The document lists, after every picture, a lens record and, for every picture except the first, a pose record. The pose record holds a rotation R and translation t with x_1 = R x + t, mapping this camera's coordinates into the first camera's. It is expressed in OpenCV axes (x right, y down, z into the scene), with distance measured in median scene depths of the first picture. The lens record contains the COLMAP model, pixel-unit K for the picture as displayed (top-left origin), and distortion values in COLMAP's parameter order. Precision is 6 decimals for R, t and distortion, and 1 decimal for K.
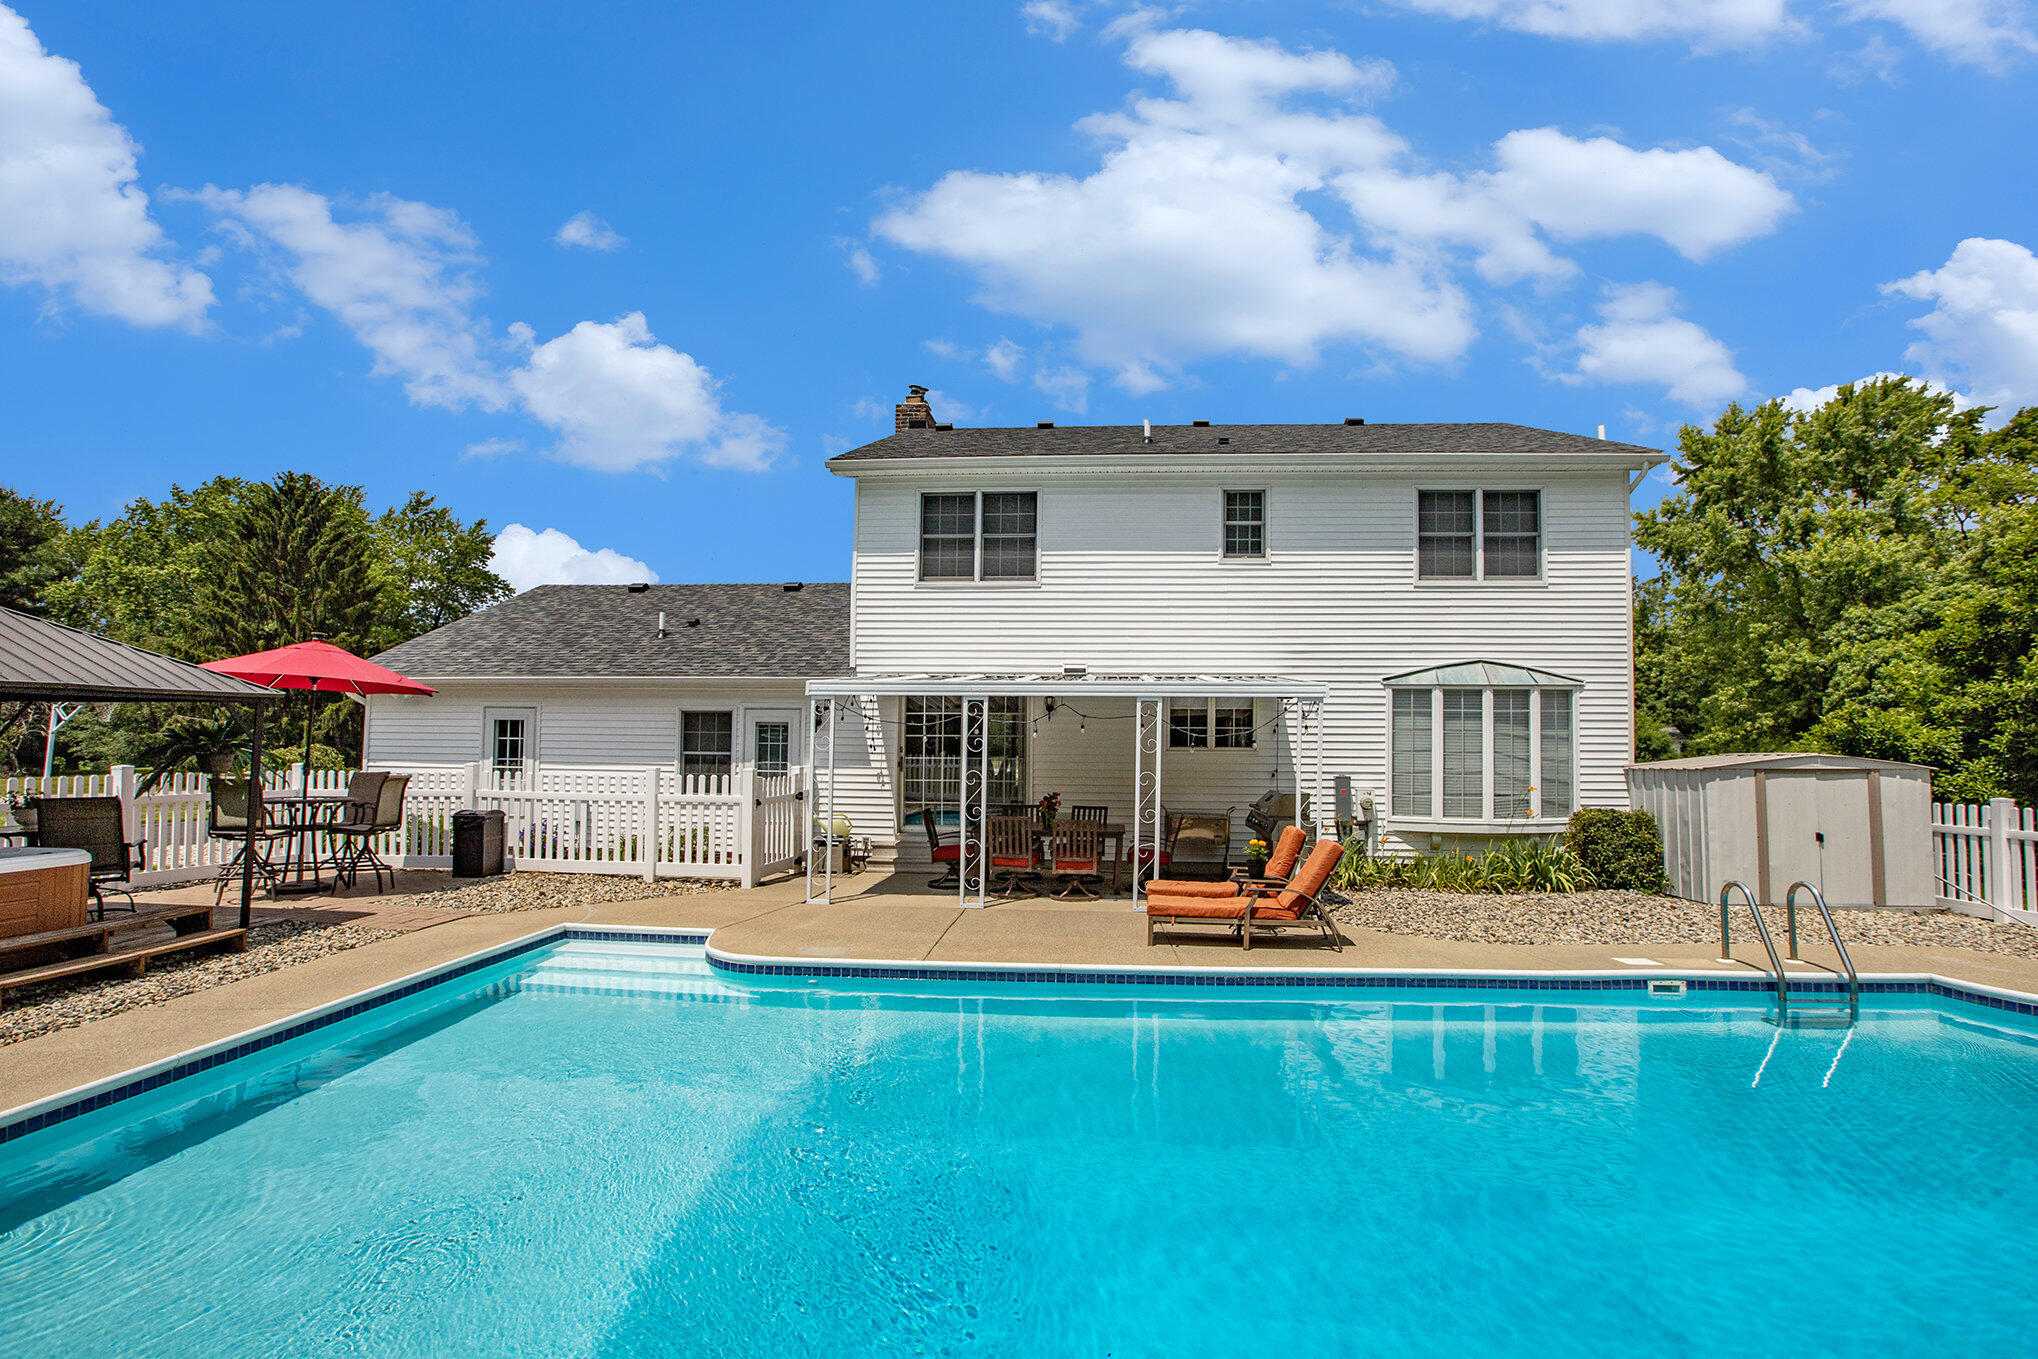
lens RADIAL K [[958.1, 0, 1018.4], [0, 958.1, 695.5], [0, 0, 1]] dist [-0.020431, 0.002250]
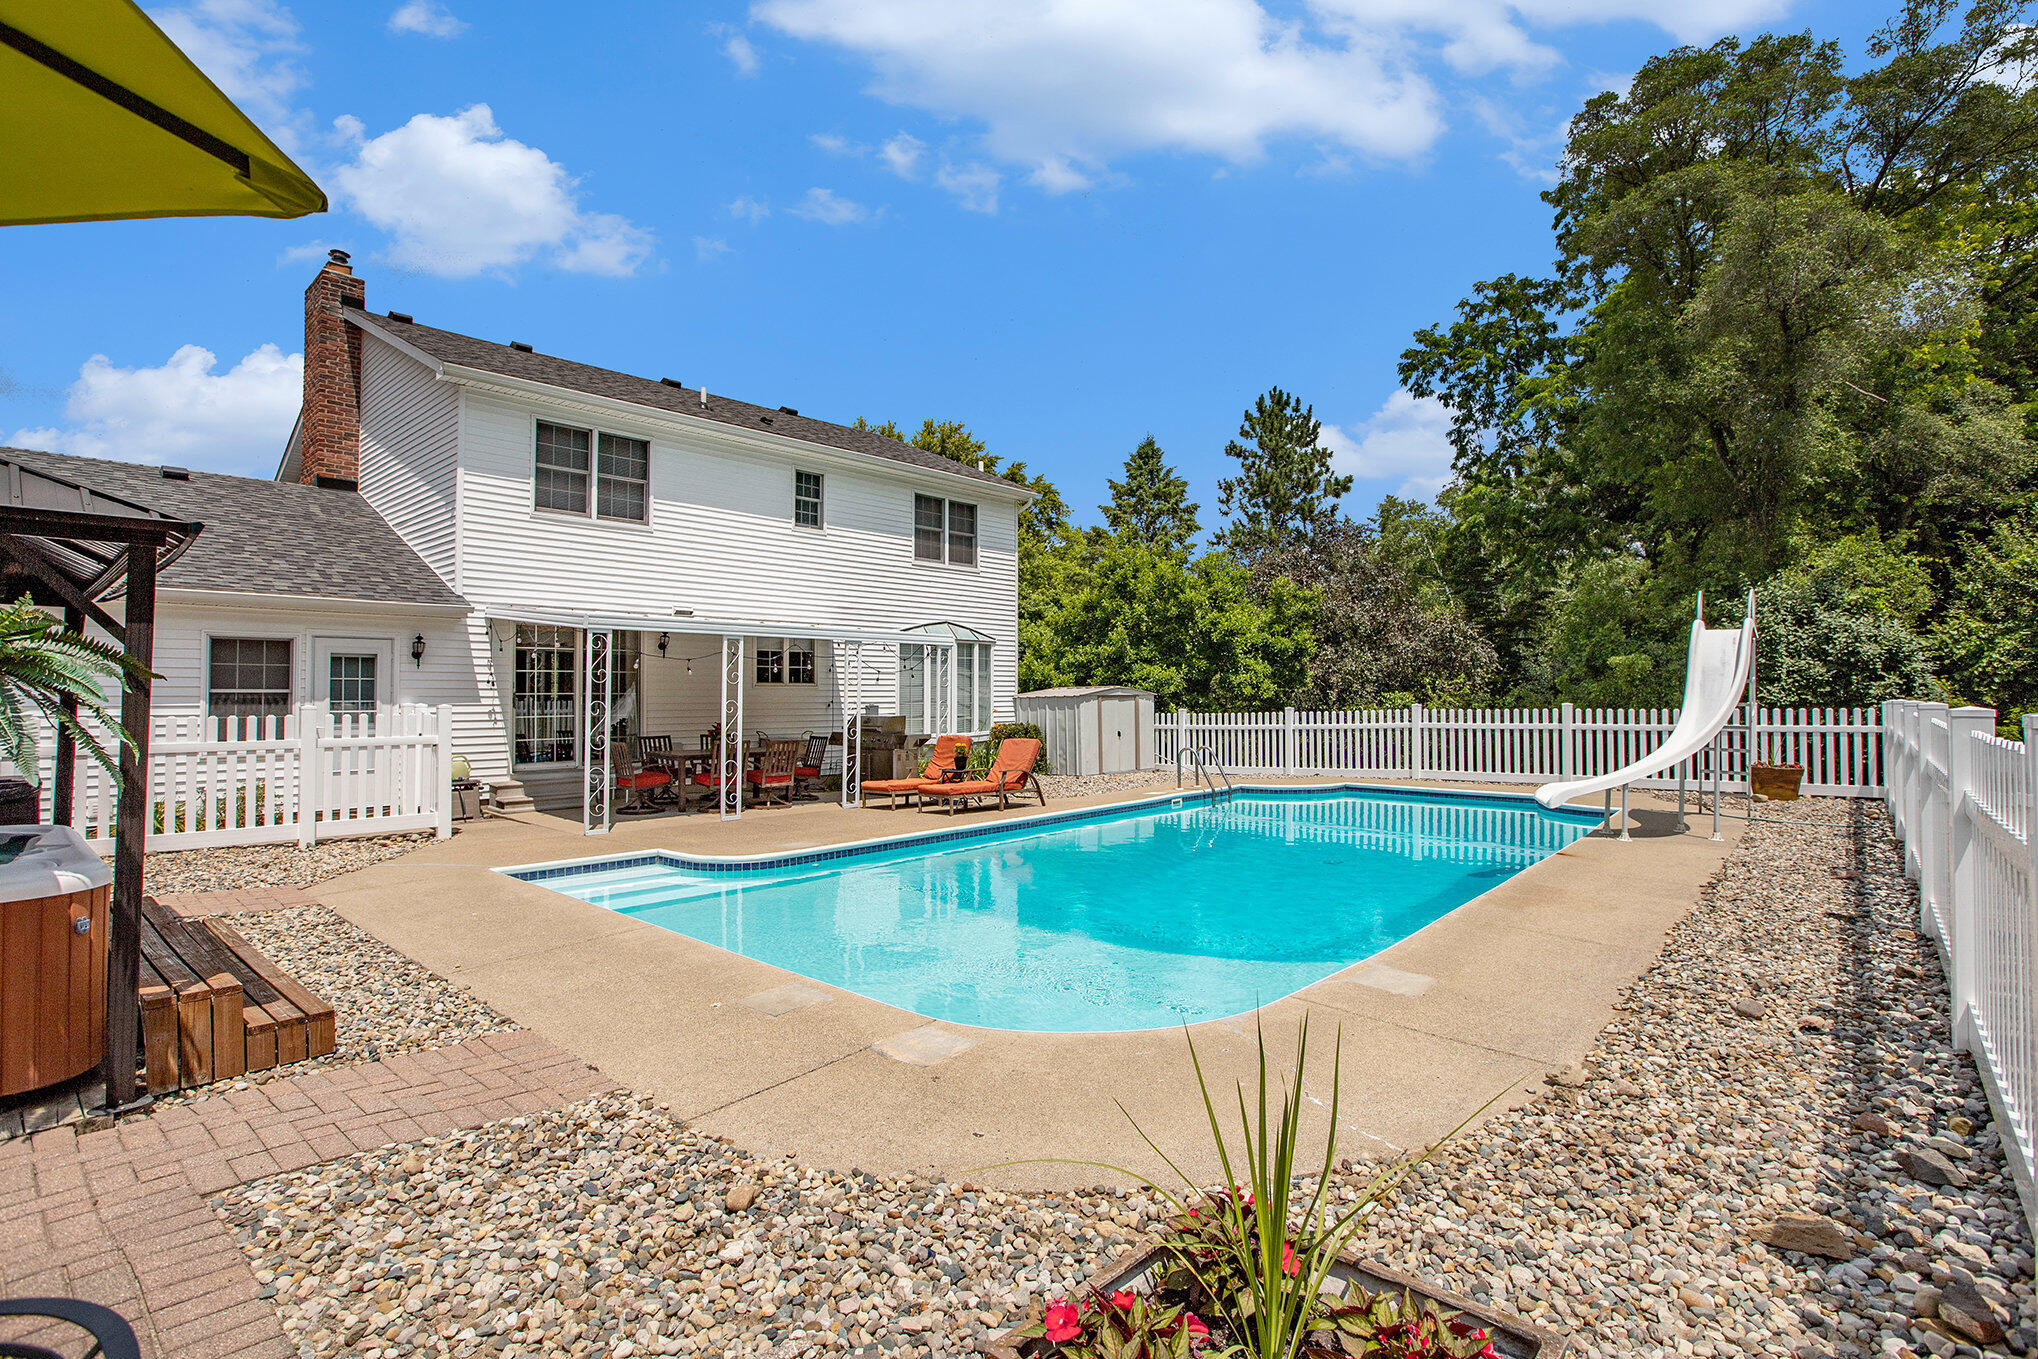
lens RADIAL K [[997.5, 0, 1020.3], [0, 997.5, 672.3], [0, 0, 1]] dist [-0.045183, -0.000581]
pose [[0.614897, 0.007813, 0.788569, -0.595554], [-0.039171, 0.999019, 0.020646, 0.003640], [-0.787634, -0.043584, 0.614600, -0.002648]]
